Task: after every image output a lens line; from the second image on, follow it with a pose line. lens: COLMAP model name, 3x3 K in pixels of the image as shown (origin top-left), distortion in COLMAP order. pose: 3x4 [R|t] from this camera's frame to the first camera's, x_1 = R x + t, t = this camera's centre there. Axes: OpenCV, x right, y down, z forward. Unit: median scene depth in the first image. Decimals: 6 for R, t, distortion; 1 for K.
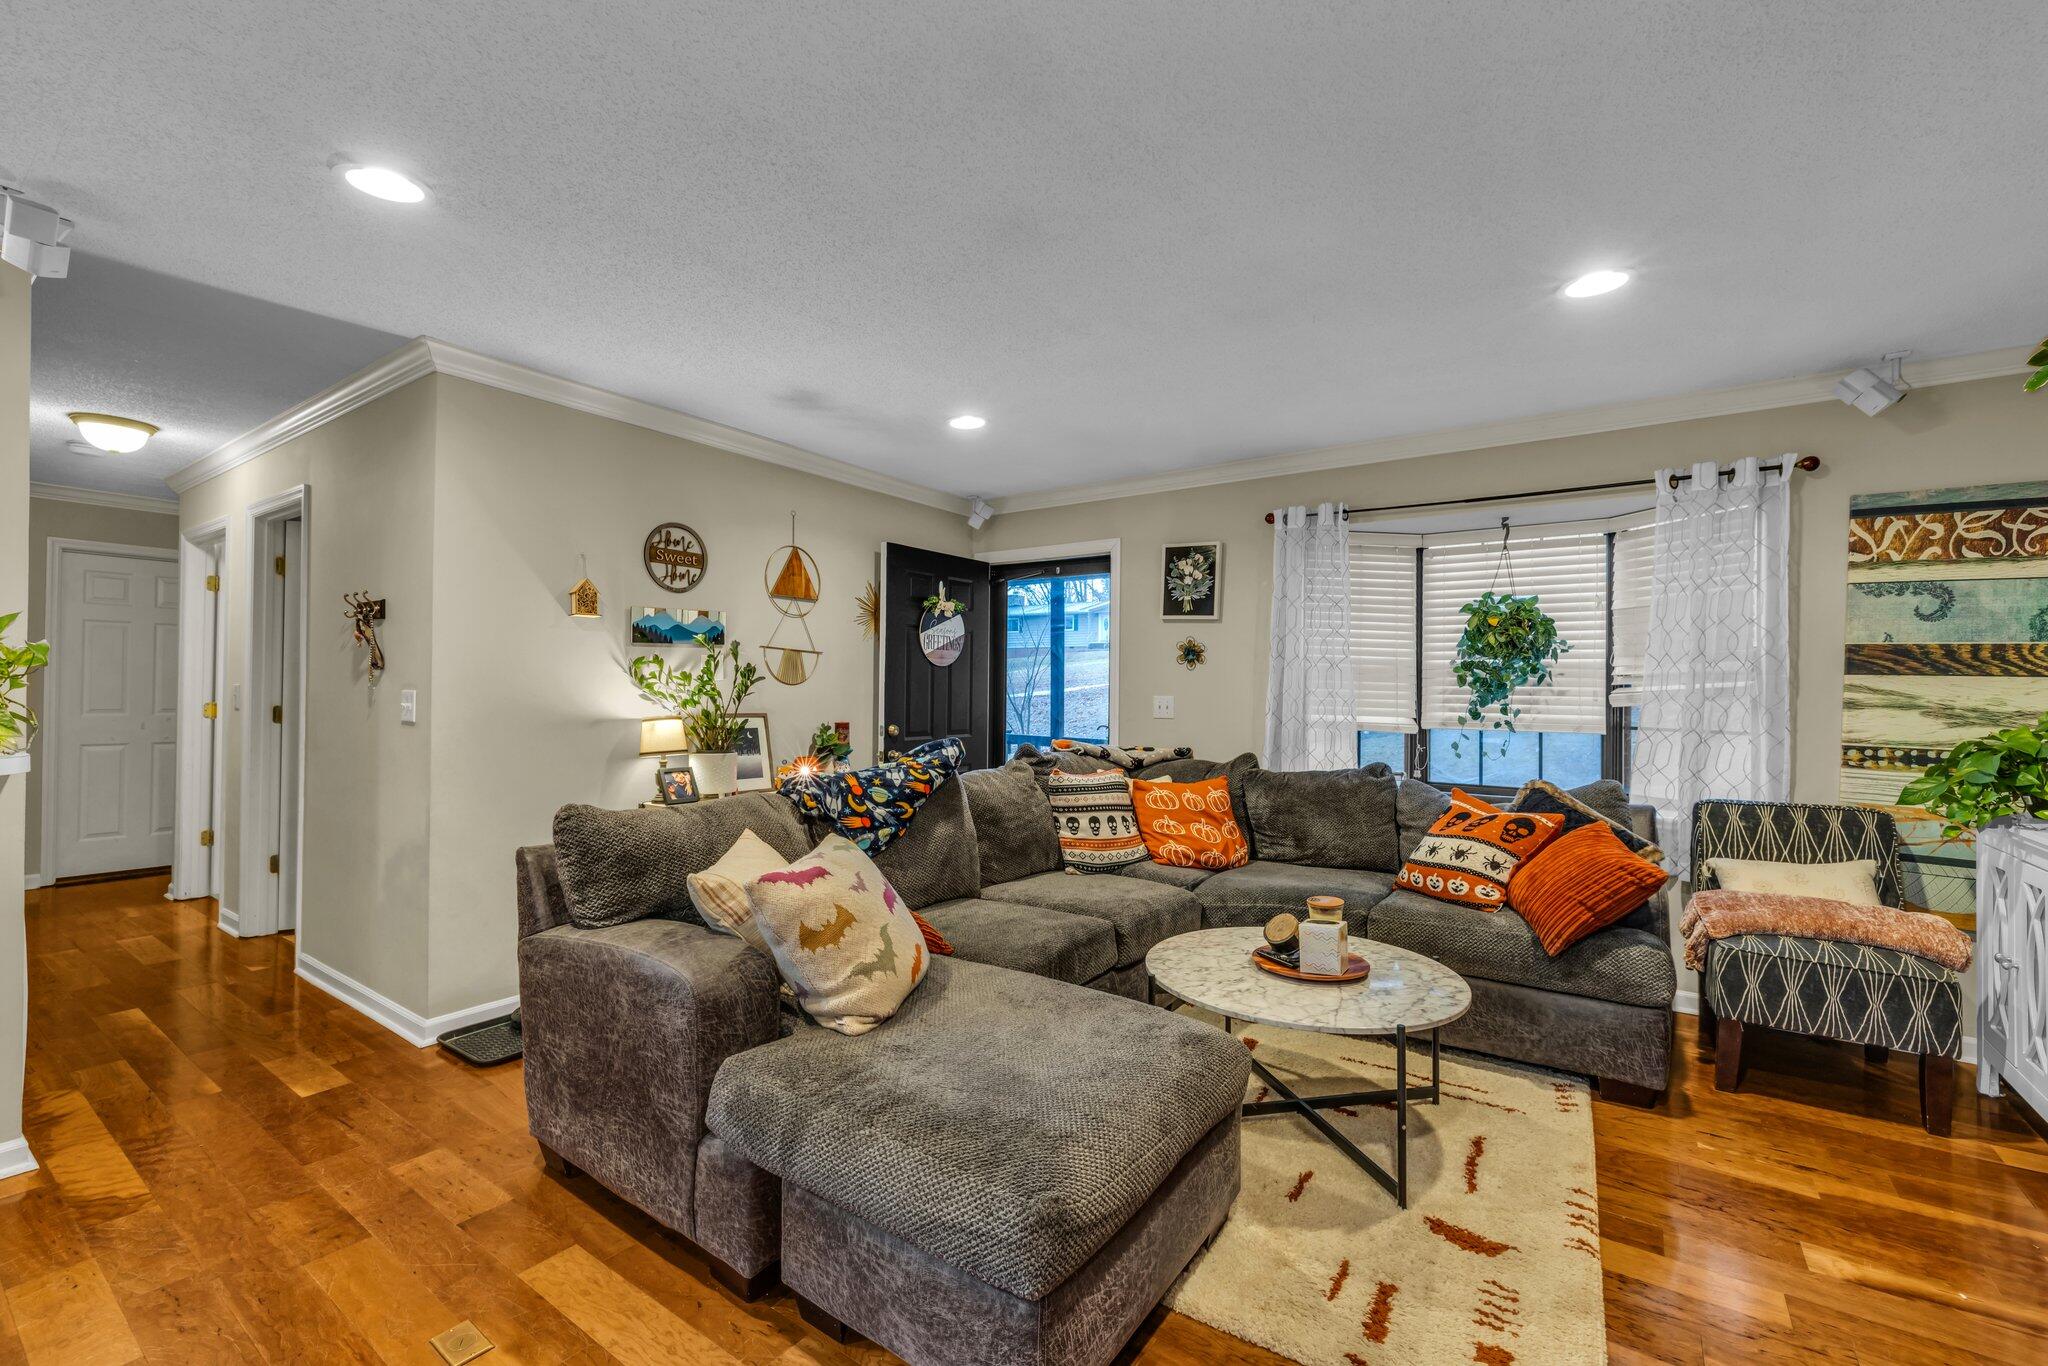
lens RADIAL K [[862.8, 0, 1020.8], [0, 862.8, 680.9], [0, 0, 1]] dist [-0.001197, 0.000061]
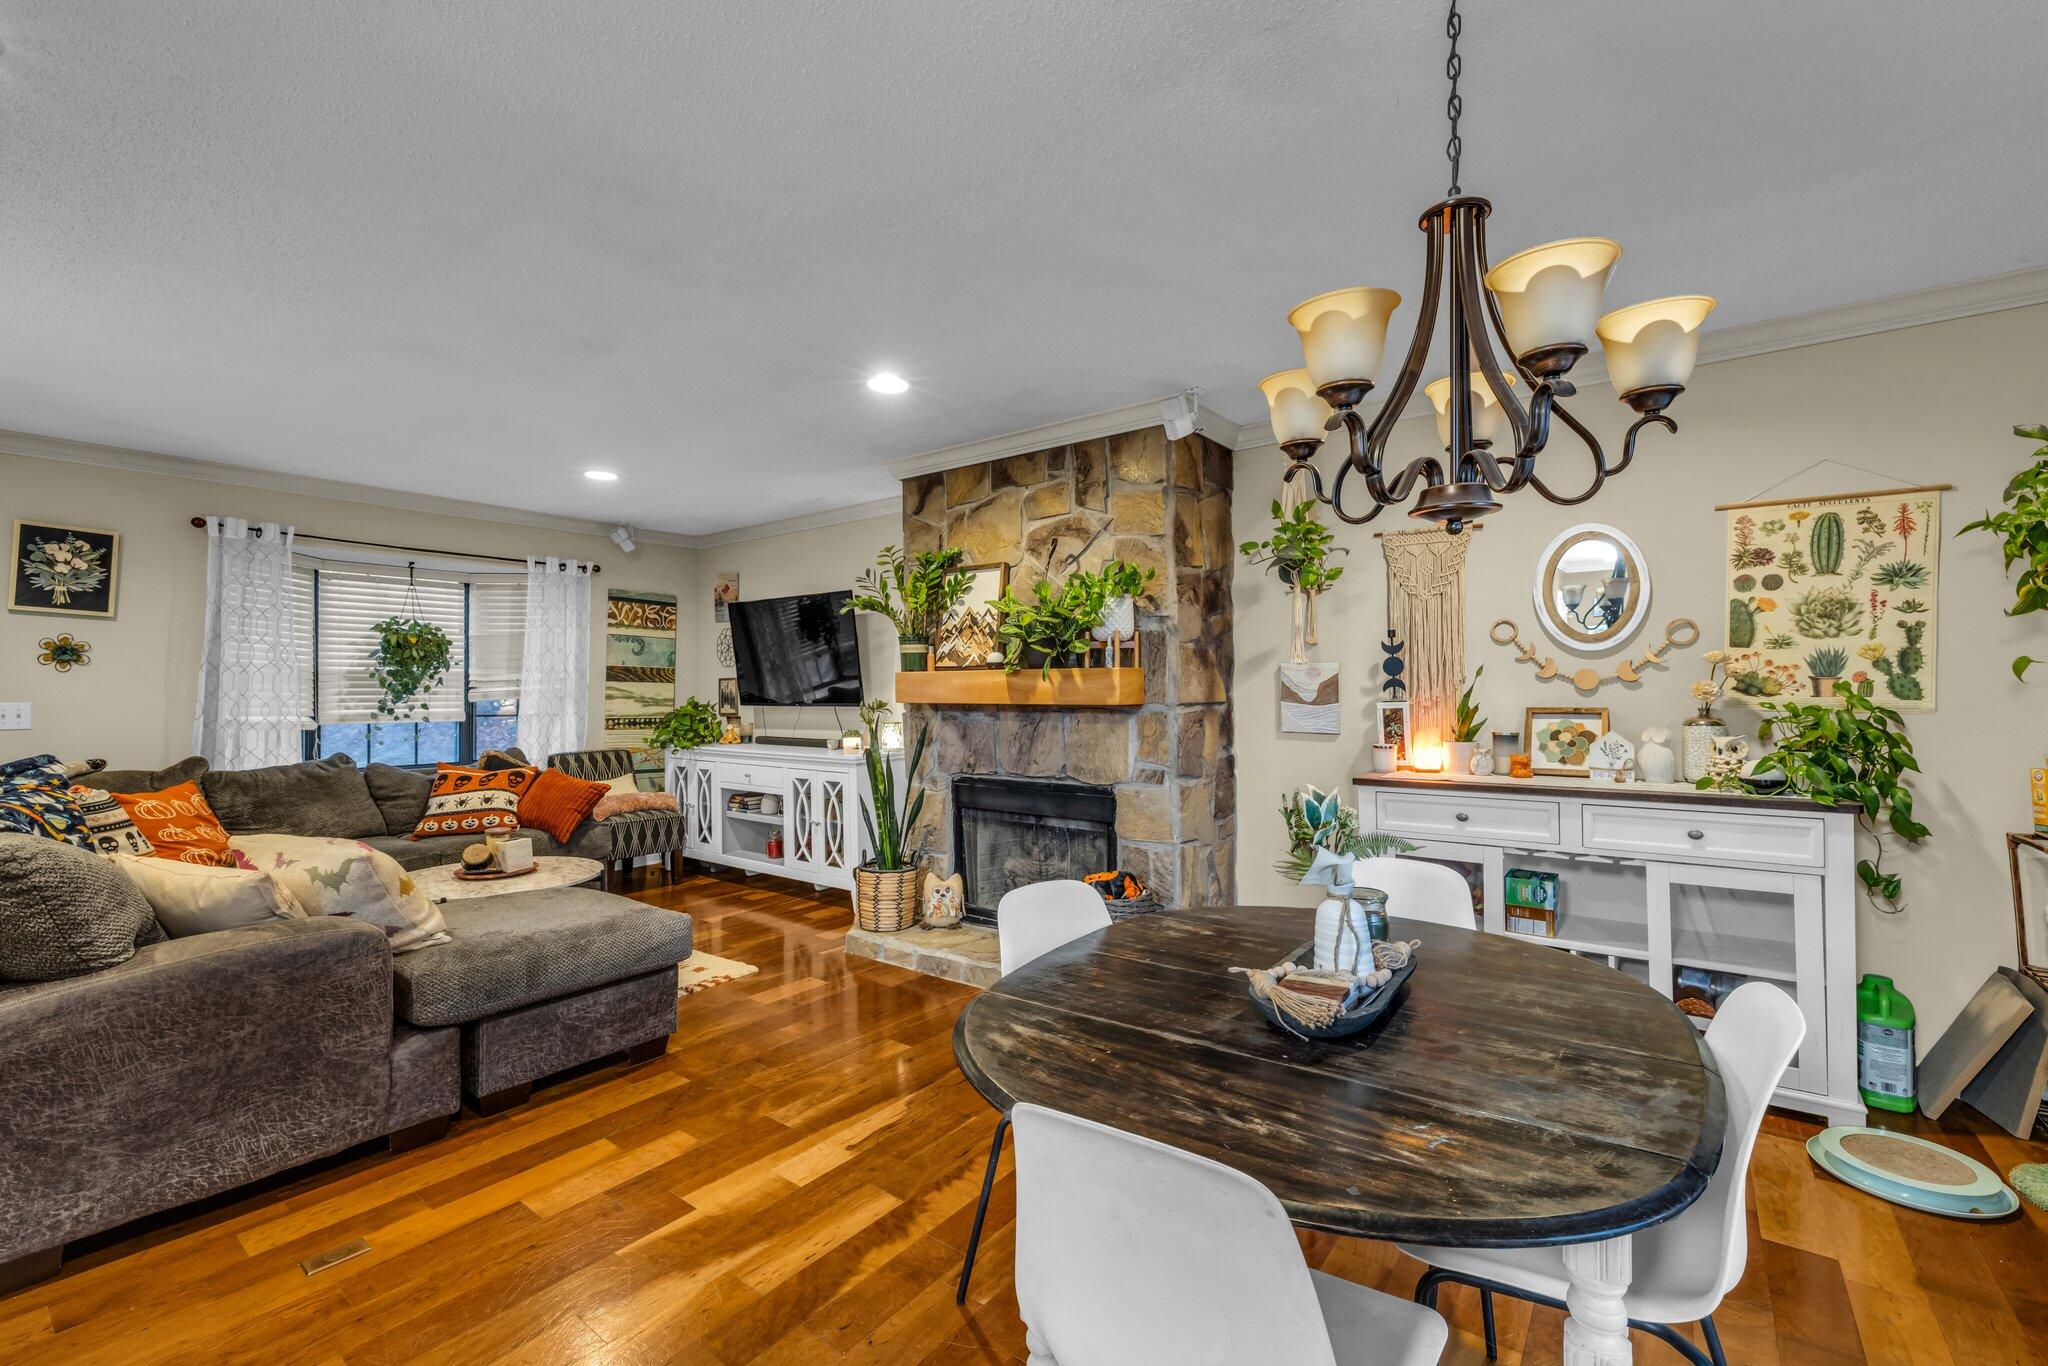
lens RADIAL K [[862.8, 0, 1015.5], [0, 862.8, 682.5], [0, 0, 1]] dist [-0.001197, 0.000061]
pose [[0.040350, -0.000154, 0.999186, -0.791217], [-0.004766, 0.999989, 0.000347, -0.008585], [-0.999174, -0.004776, 0.040349, 0.012616]]
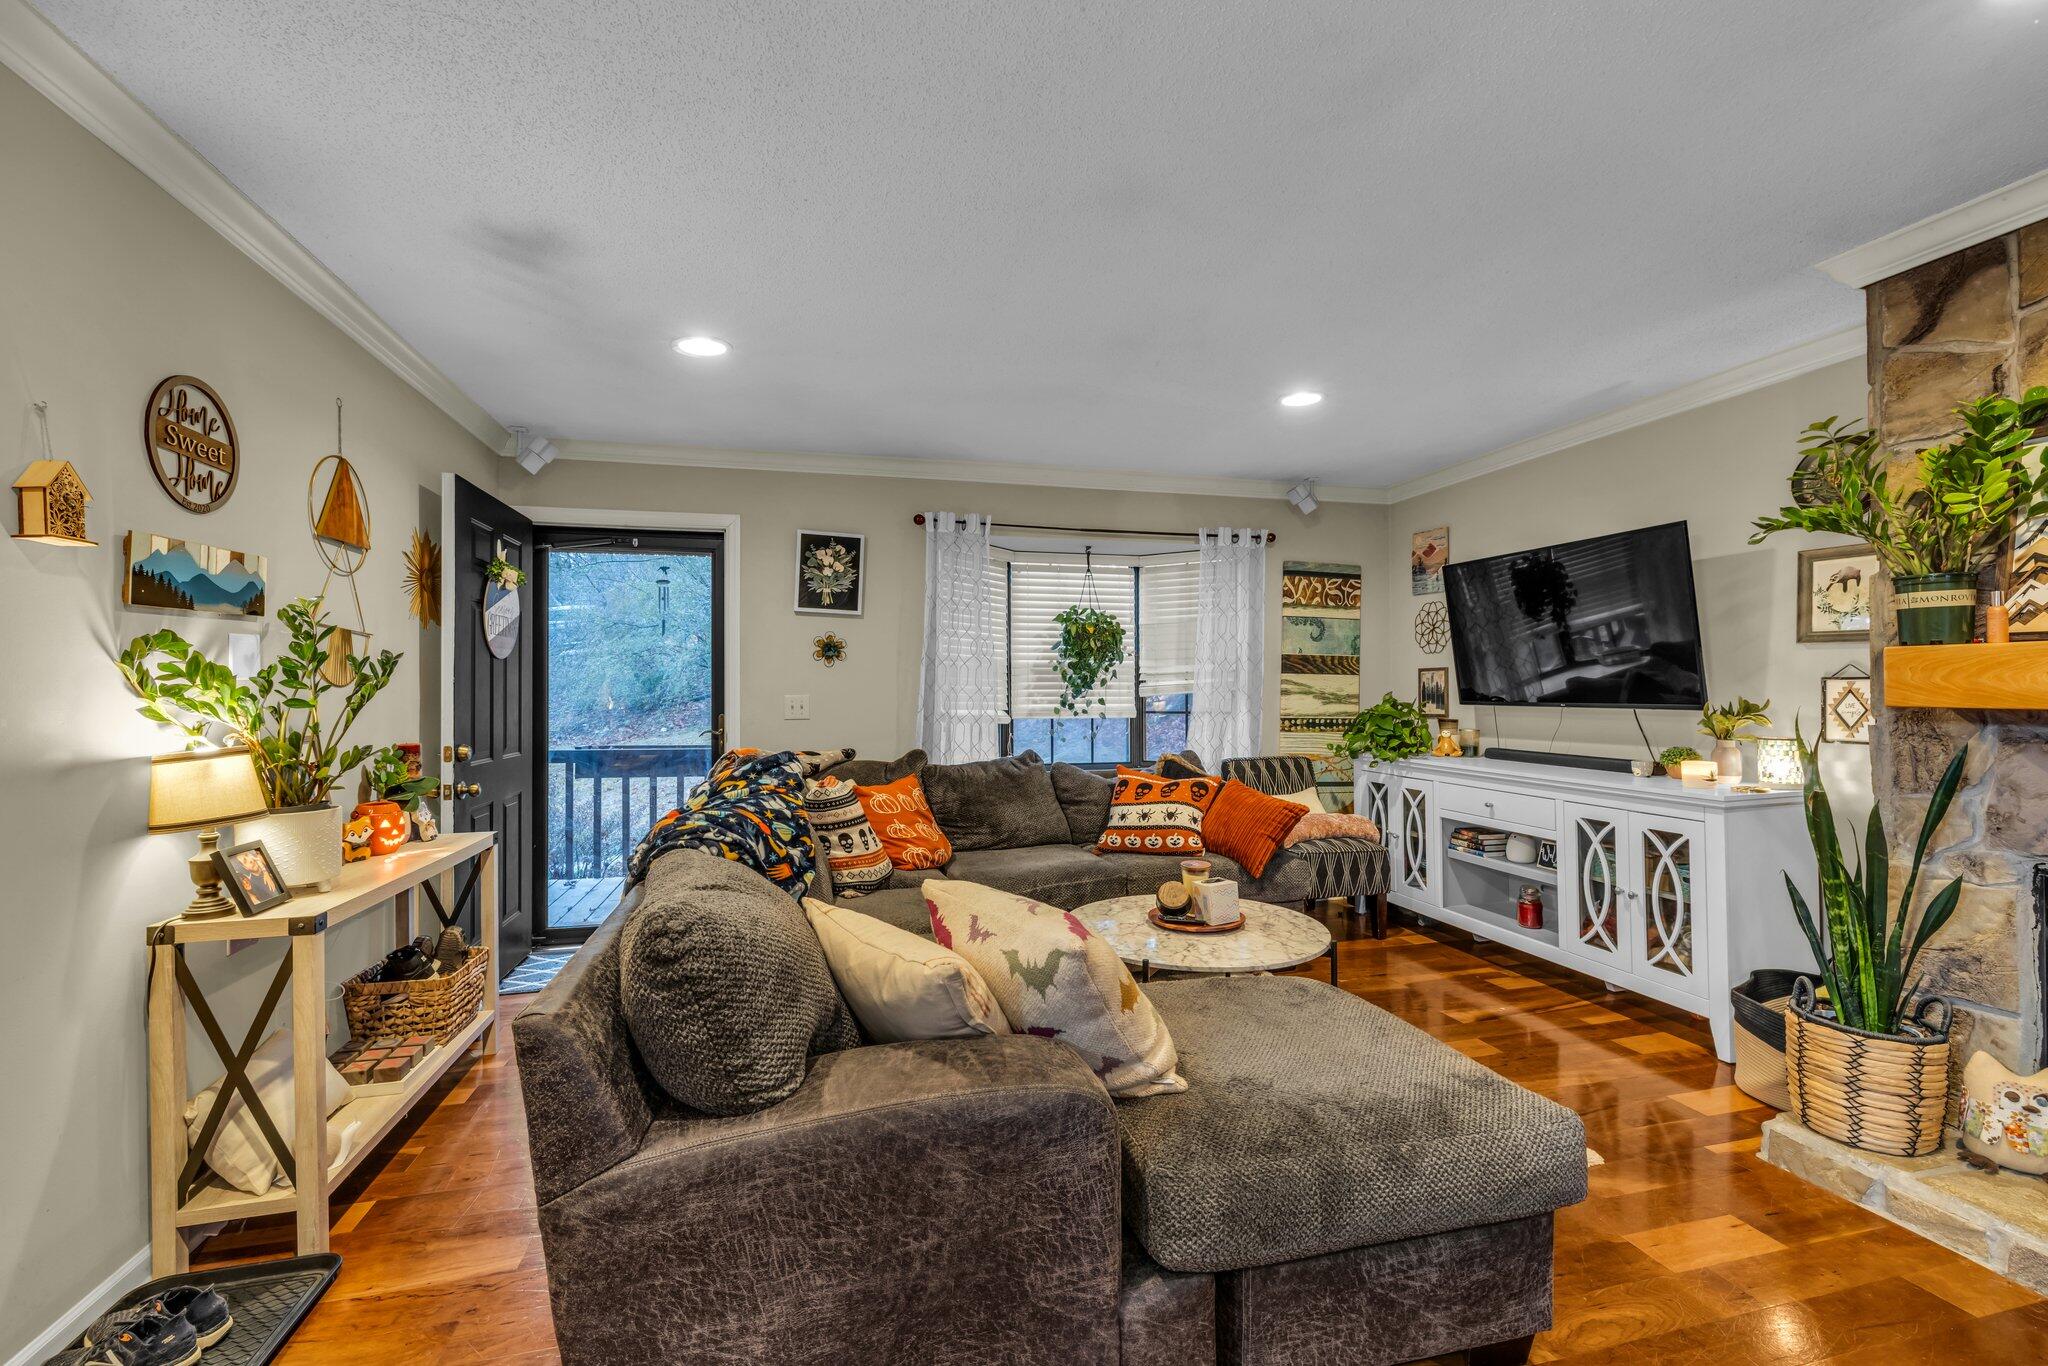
lens RADIAL K [[862.8, 0, 1021.0], [0, 862.8, 682.7], [0, 0, 1]] dist [-0.001197, 0.000061]
pose [[0.648677, -0.006660, 0.761035, -0.484967], [0.002143, 0.999974, 0.006925, -0.001854], [-0.761061, -0.002861, 0.648674, 0.287037]]
